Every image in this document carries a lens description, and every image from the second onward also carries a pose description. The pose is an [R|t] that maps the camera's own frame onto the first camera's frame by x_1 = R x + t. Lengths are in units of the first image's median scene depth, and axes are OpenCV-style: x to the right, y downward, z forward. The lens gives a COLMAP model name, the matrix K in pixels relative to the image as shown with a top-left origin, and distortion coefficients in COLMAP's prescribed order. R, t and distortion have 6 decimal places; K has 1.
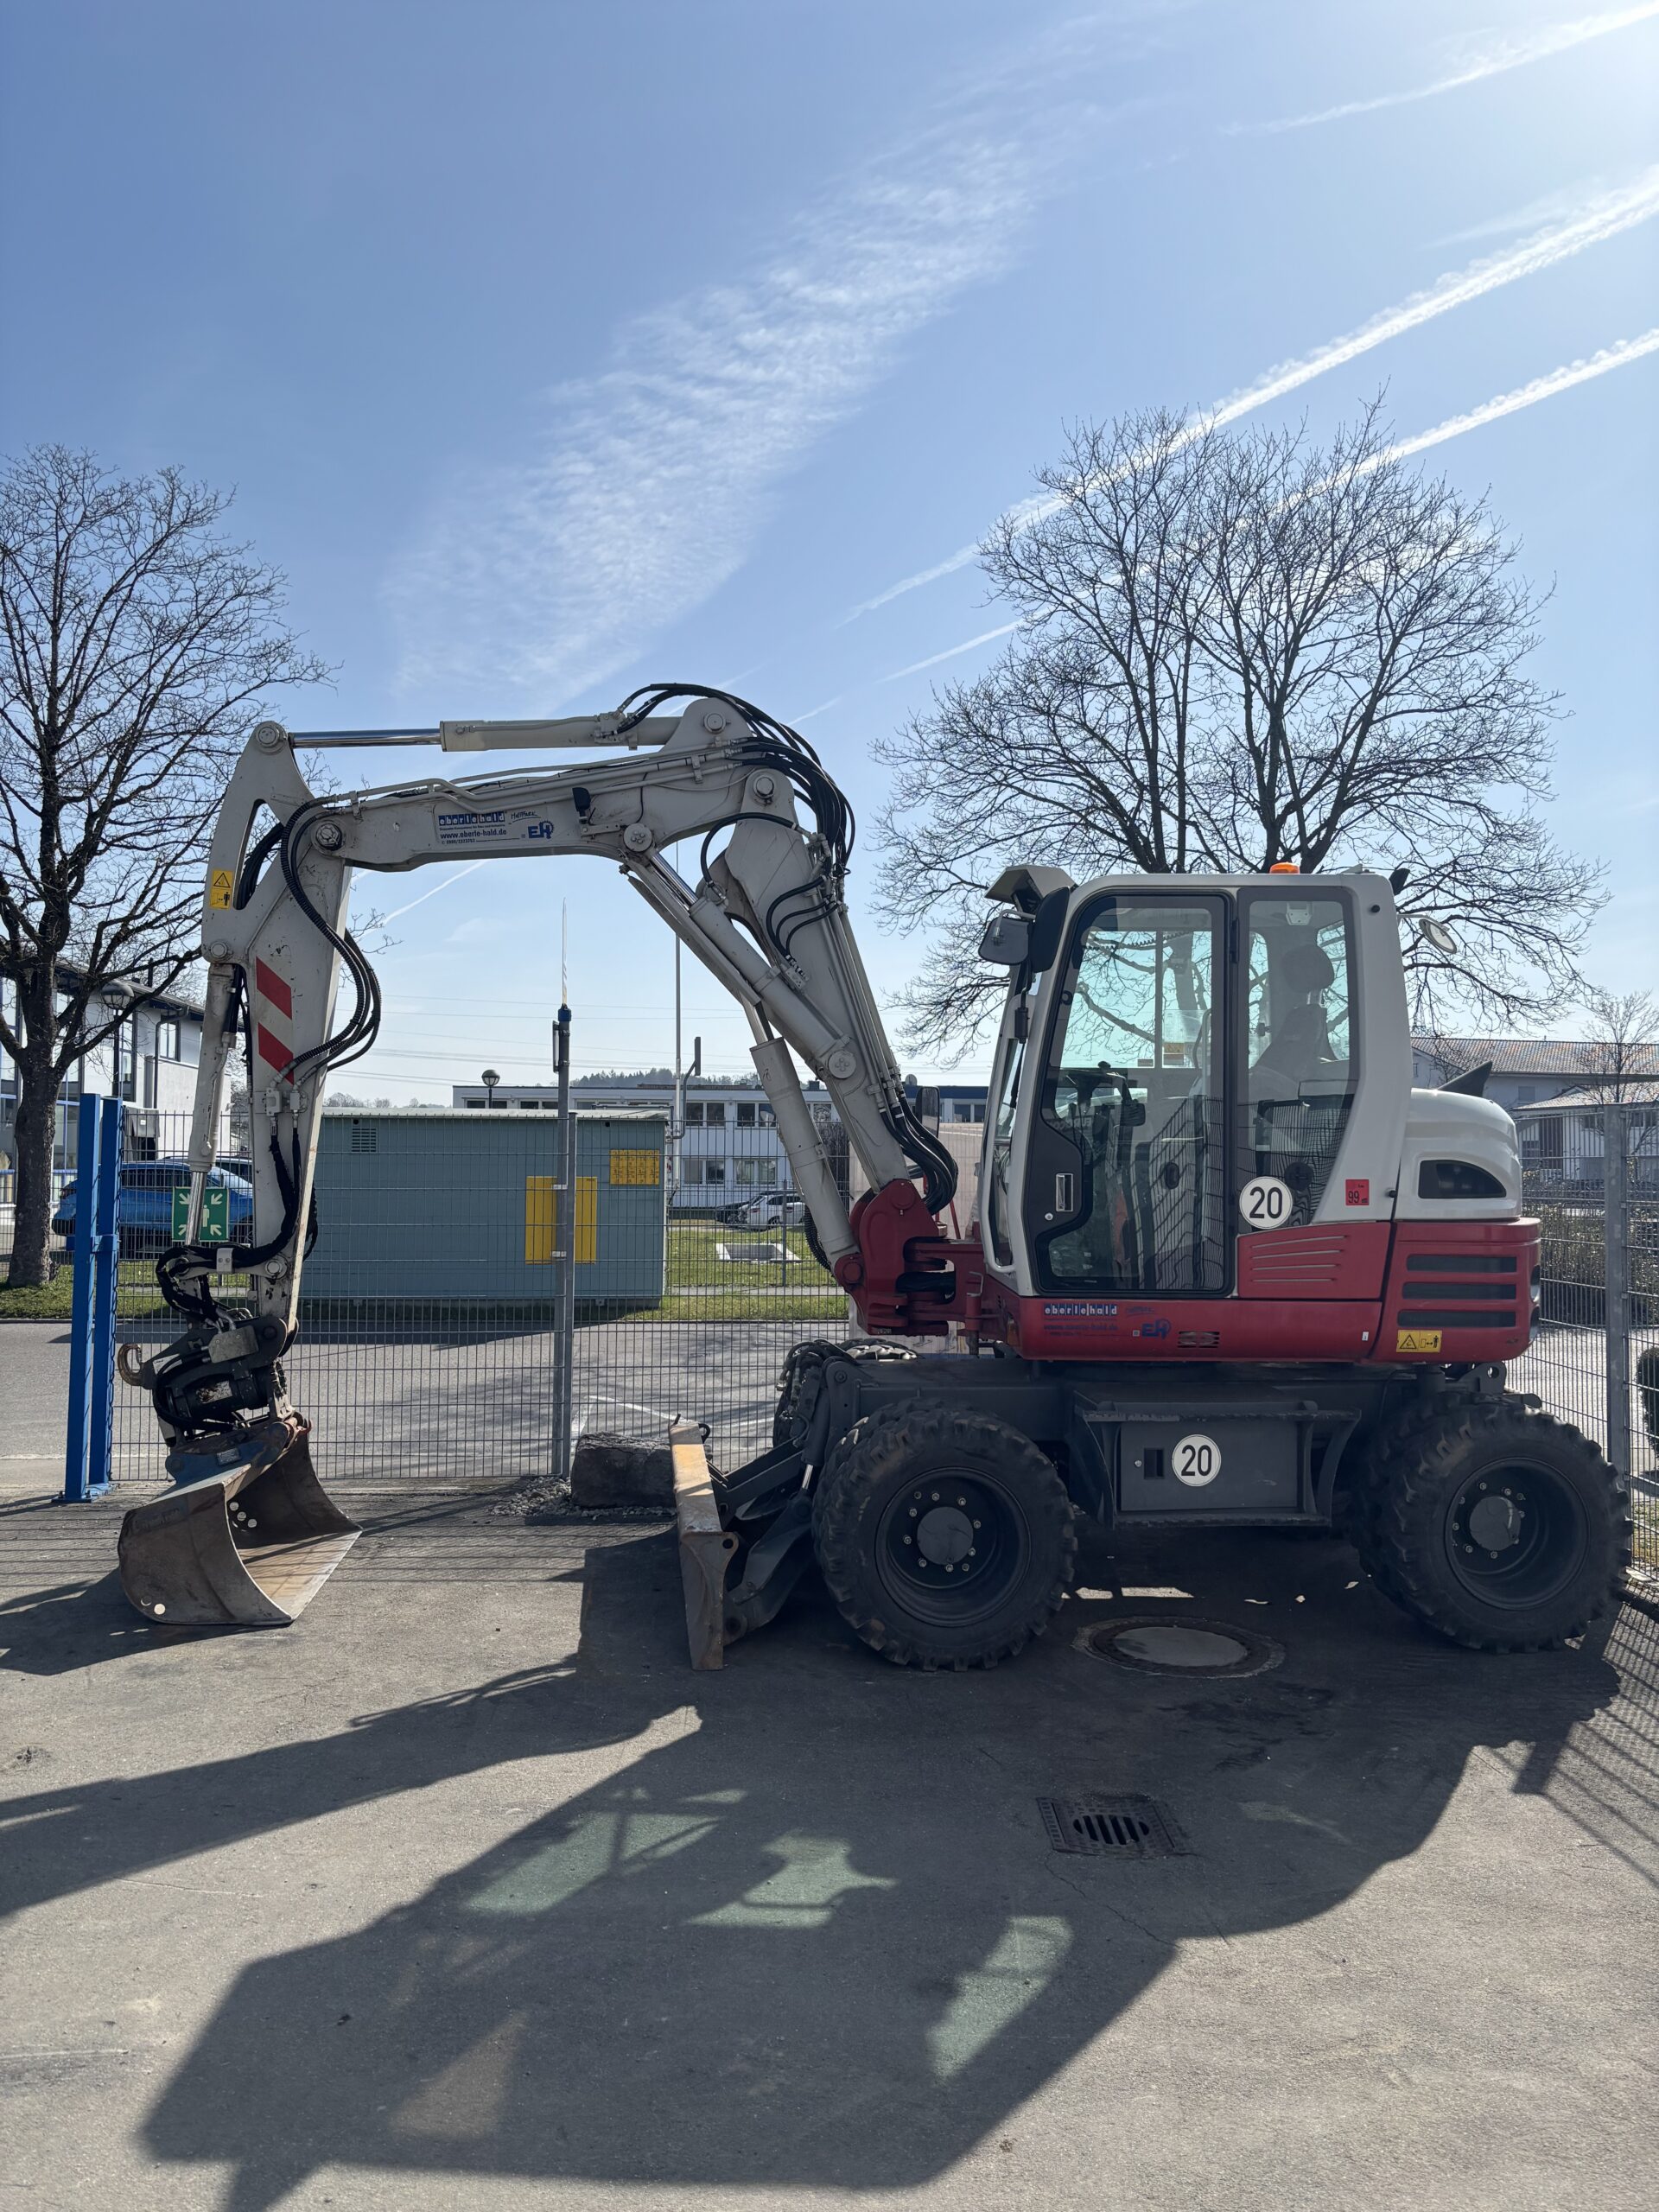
lens RADIAL K [[1670.0, 0, 838.9], [0, 1670.0, 1175.3], [0, 0, 1]] dist [0.038456, -0.035555]
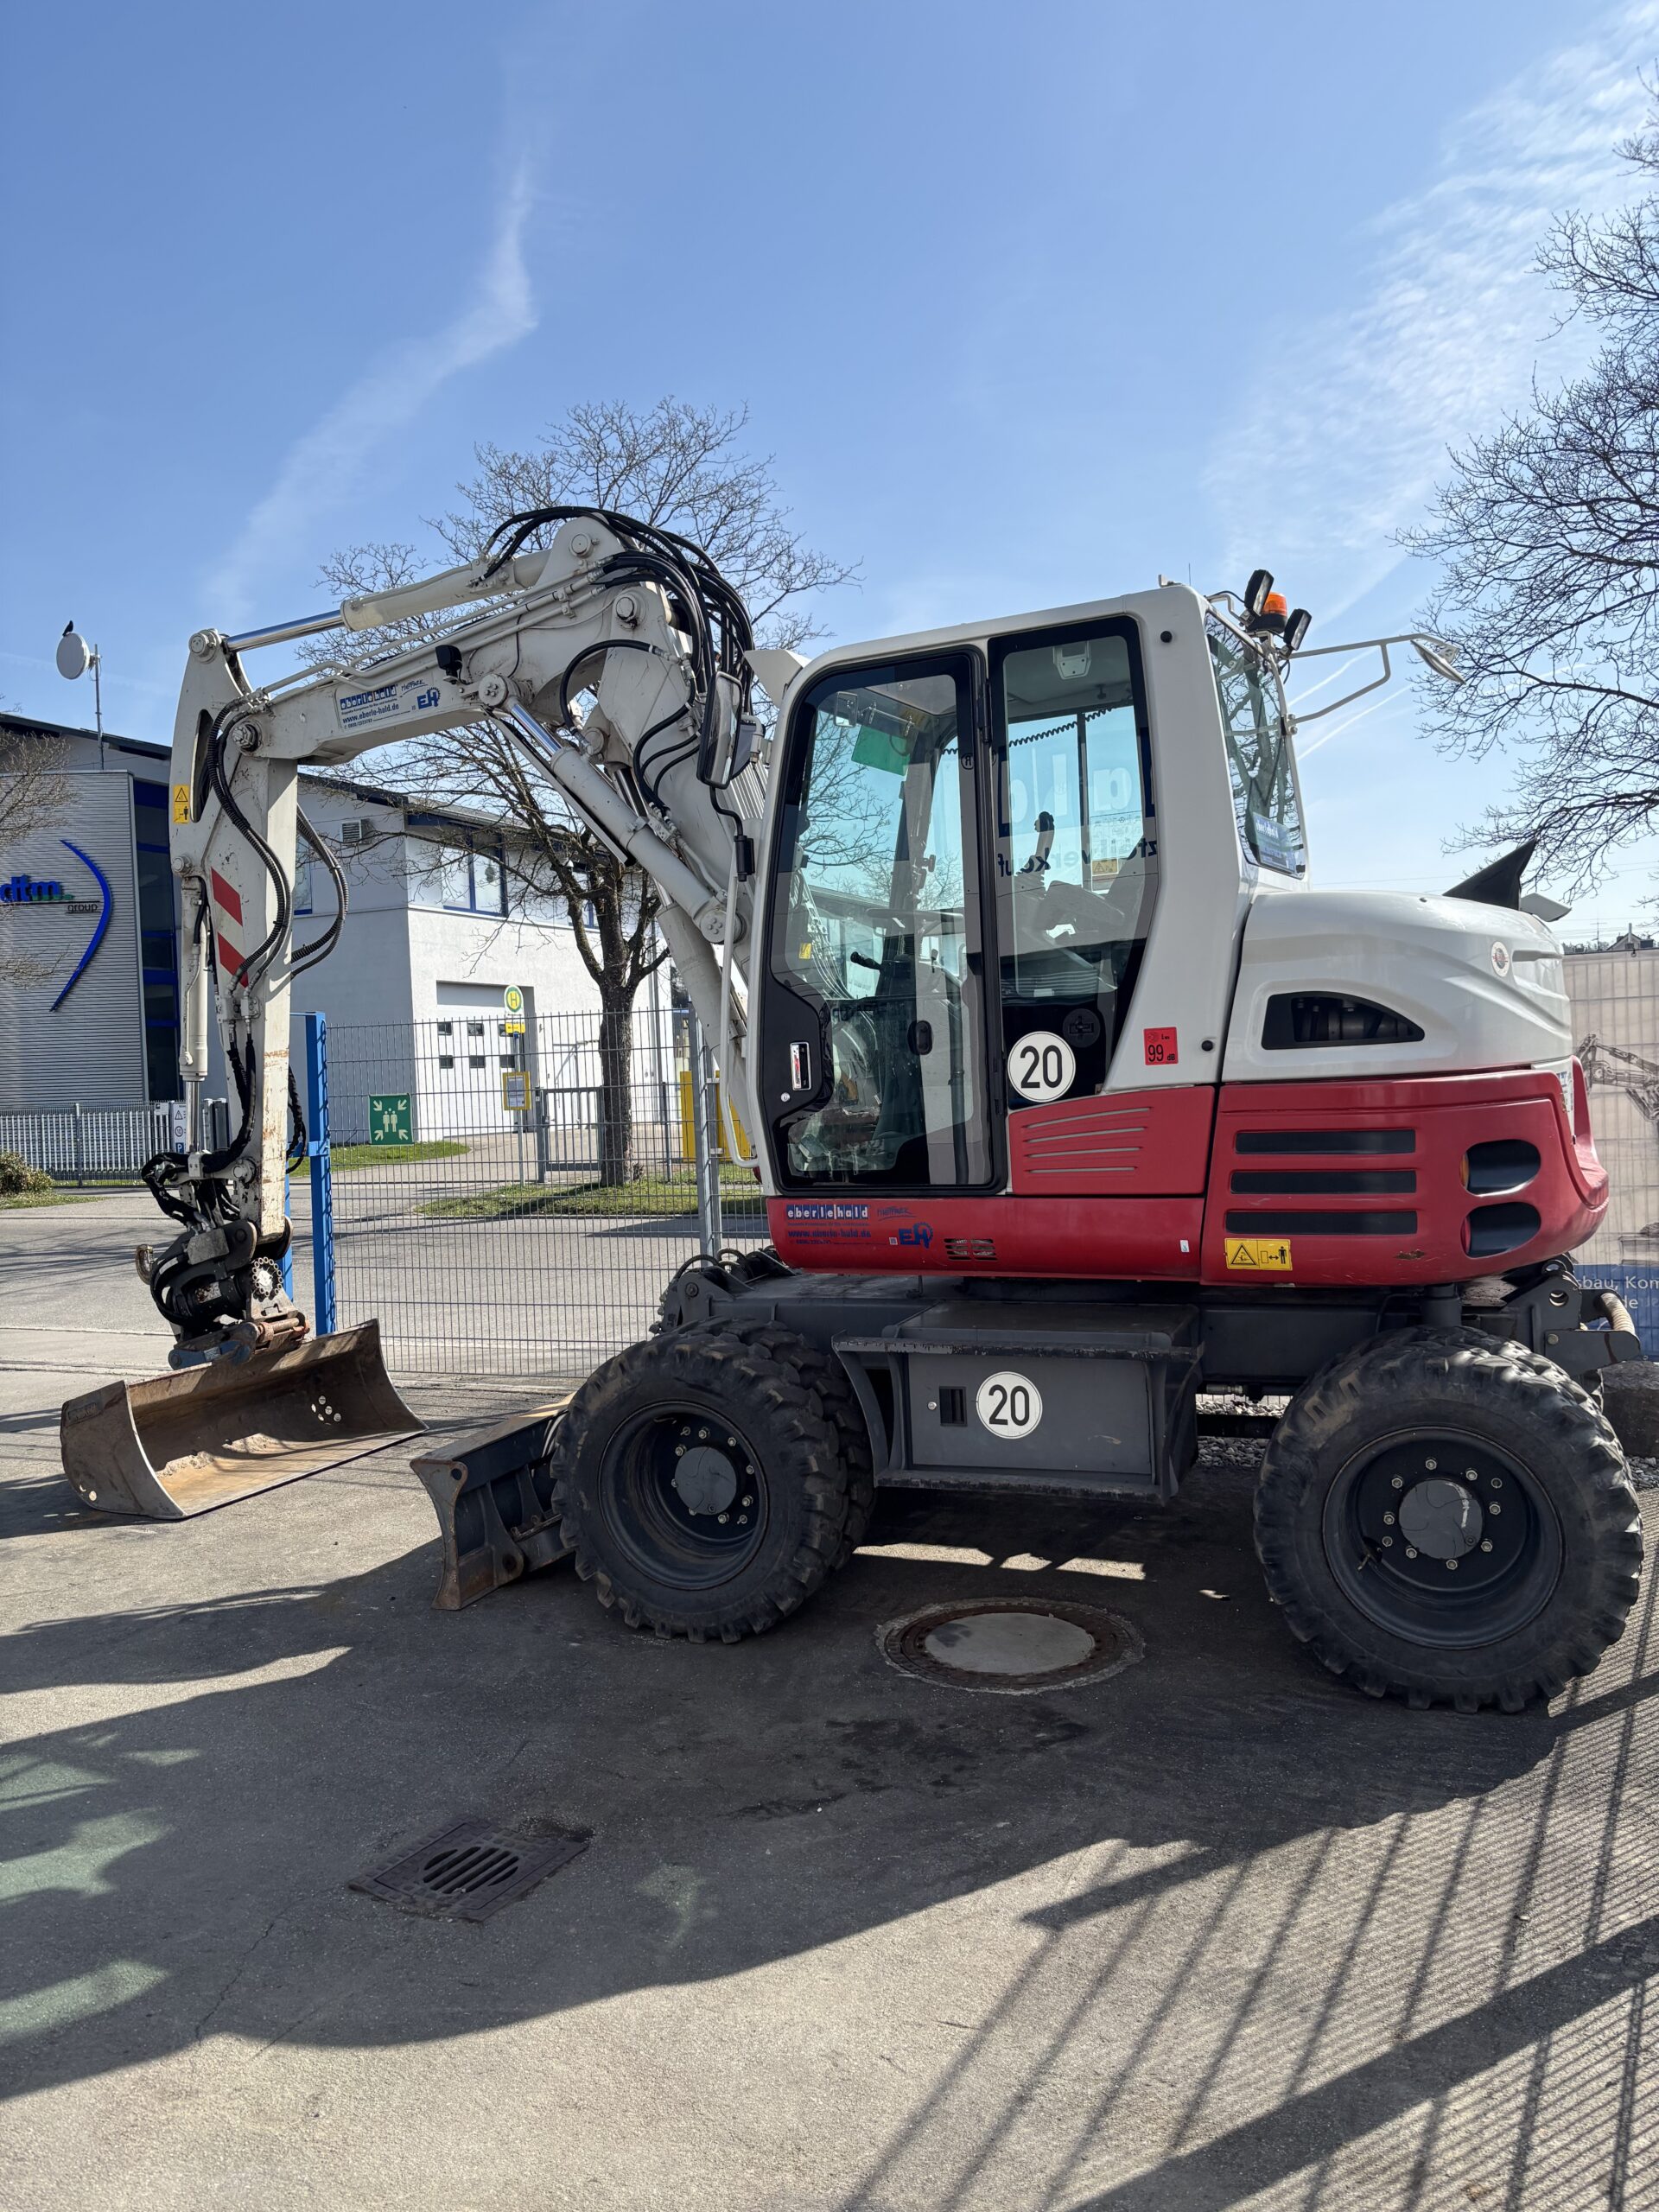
lens RADIAL K [[1670.0, 0, 838.9], [0, 1670.0, 1175.3], [0, 0, 1]] dist [0.038456, -0.035555]
pose [[0.880657, -0.014044, -0.473546, 0.542273], [0.044482, 0.997596, 0.053139, 0.021883], [0.471661, -0.067861, 0.879165, 0.317292]]
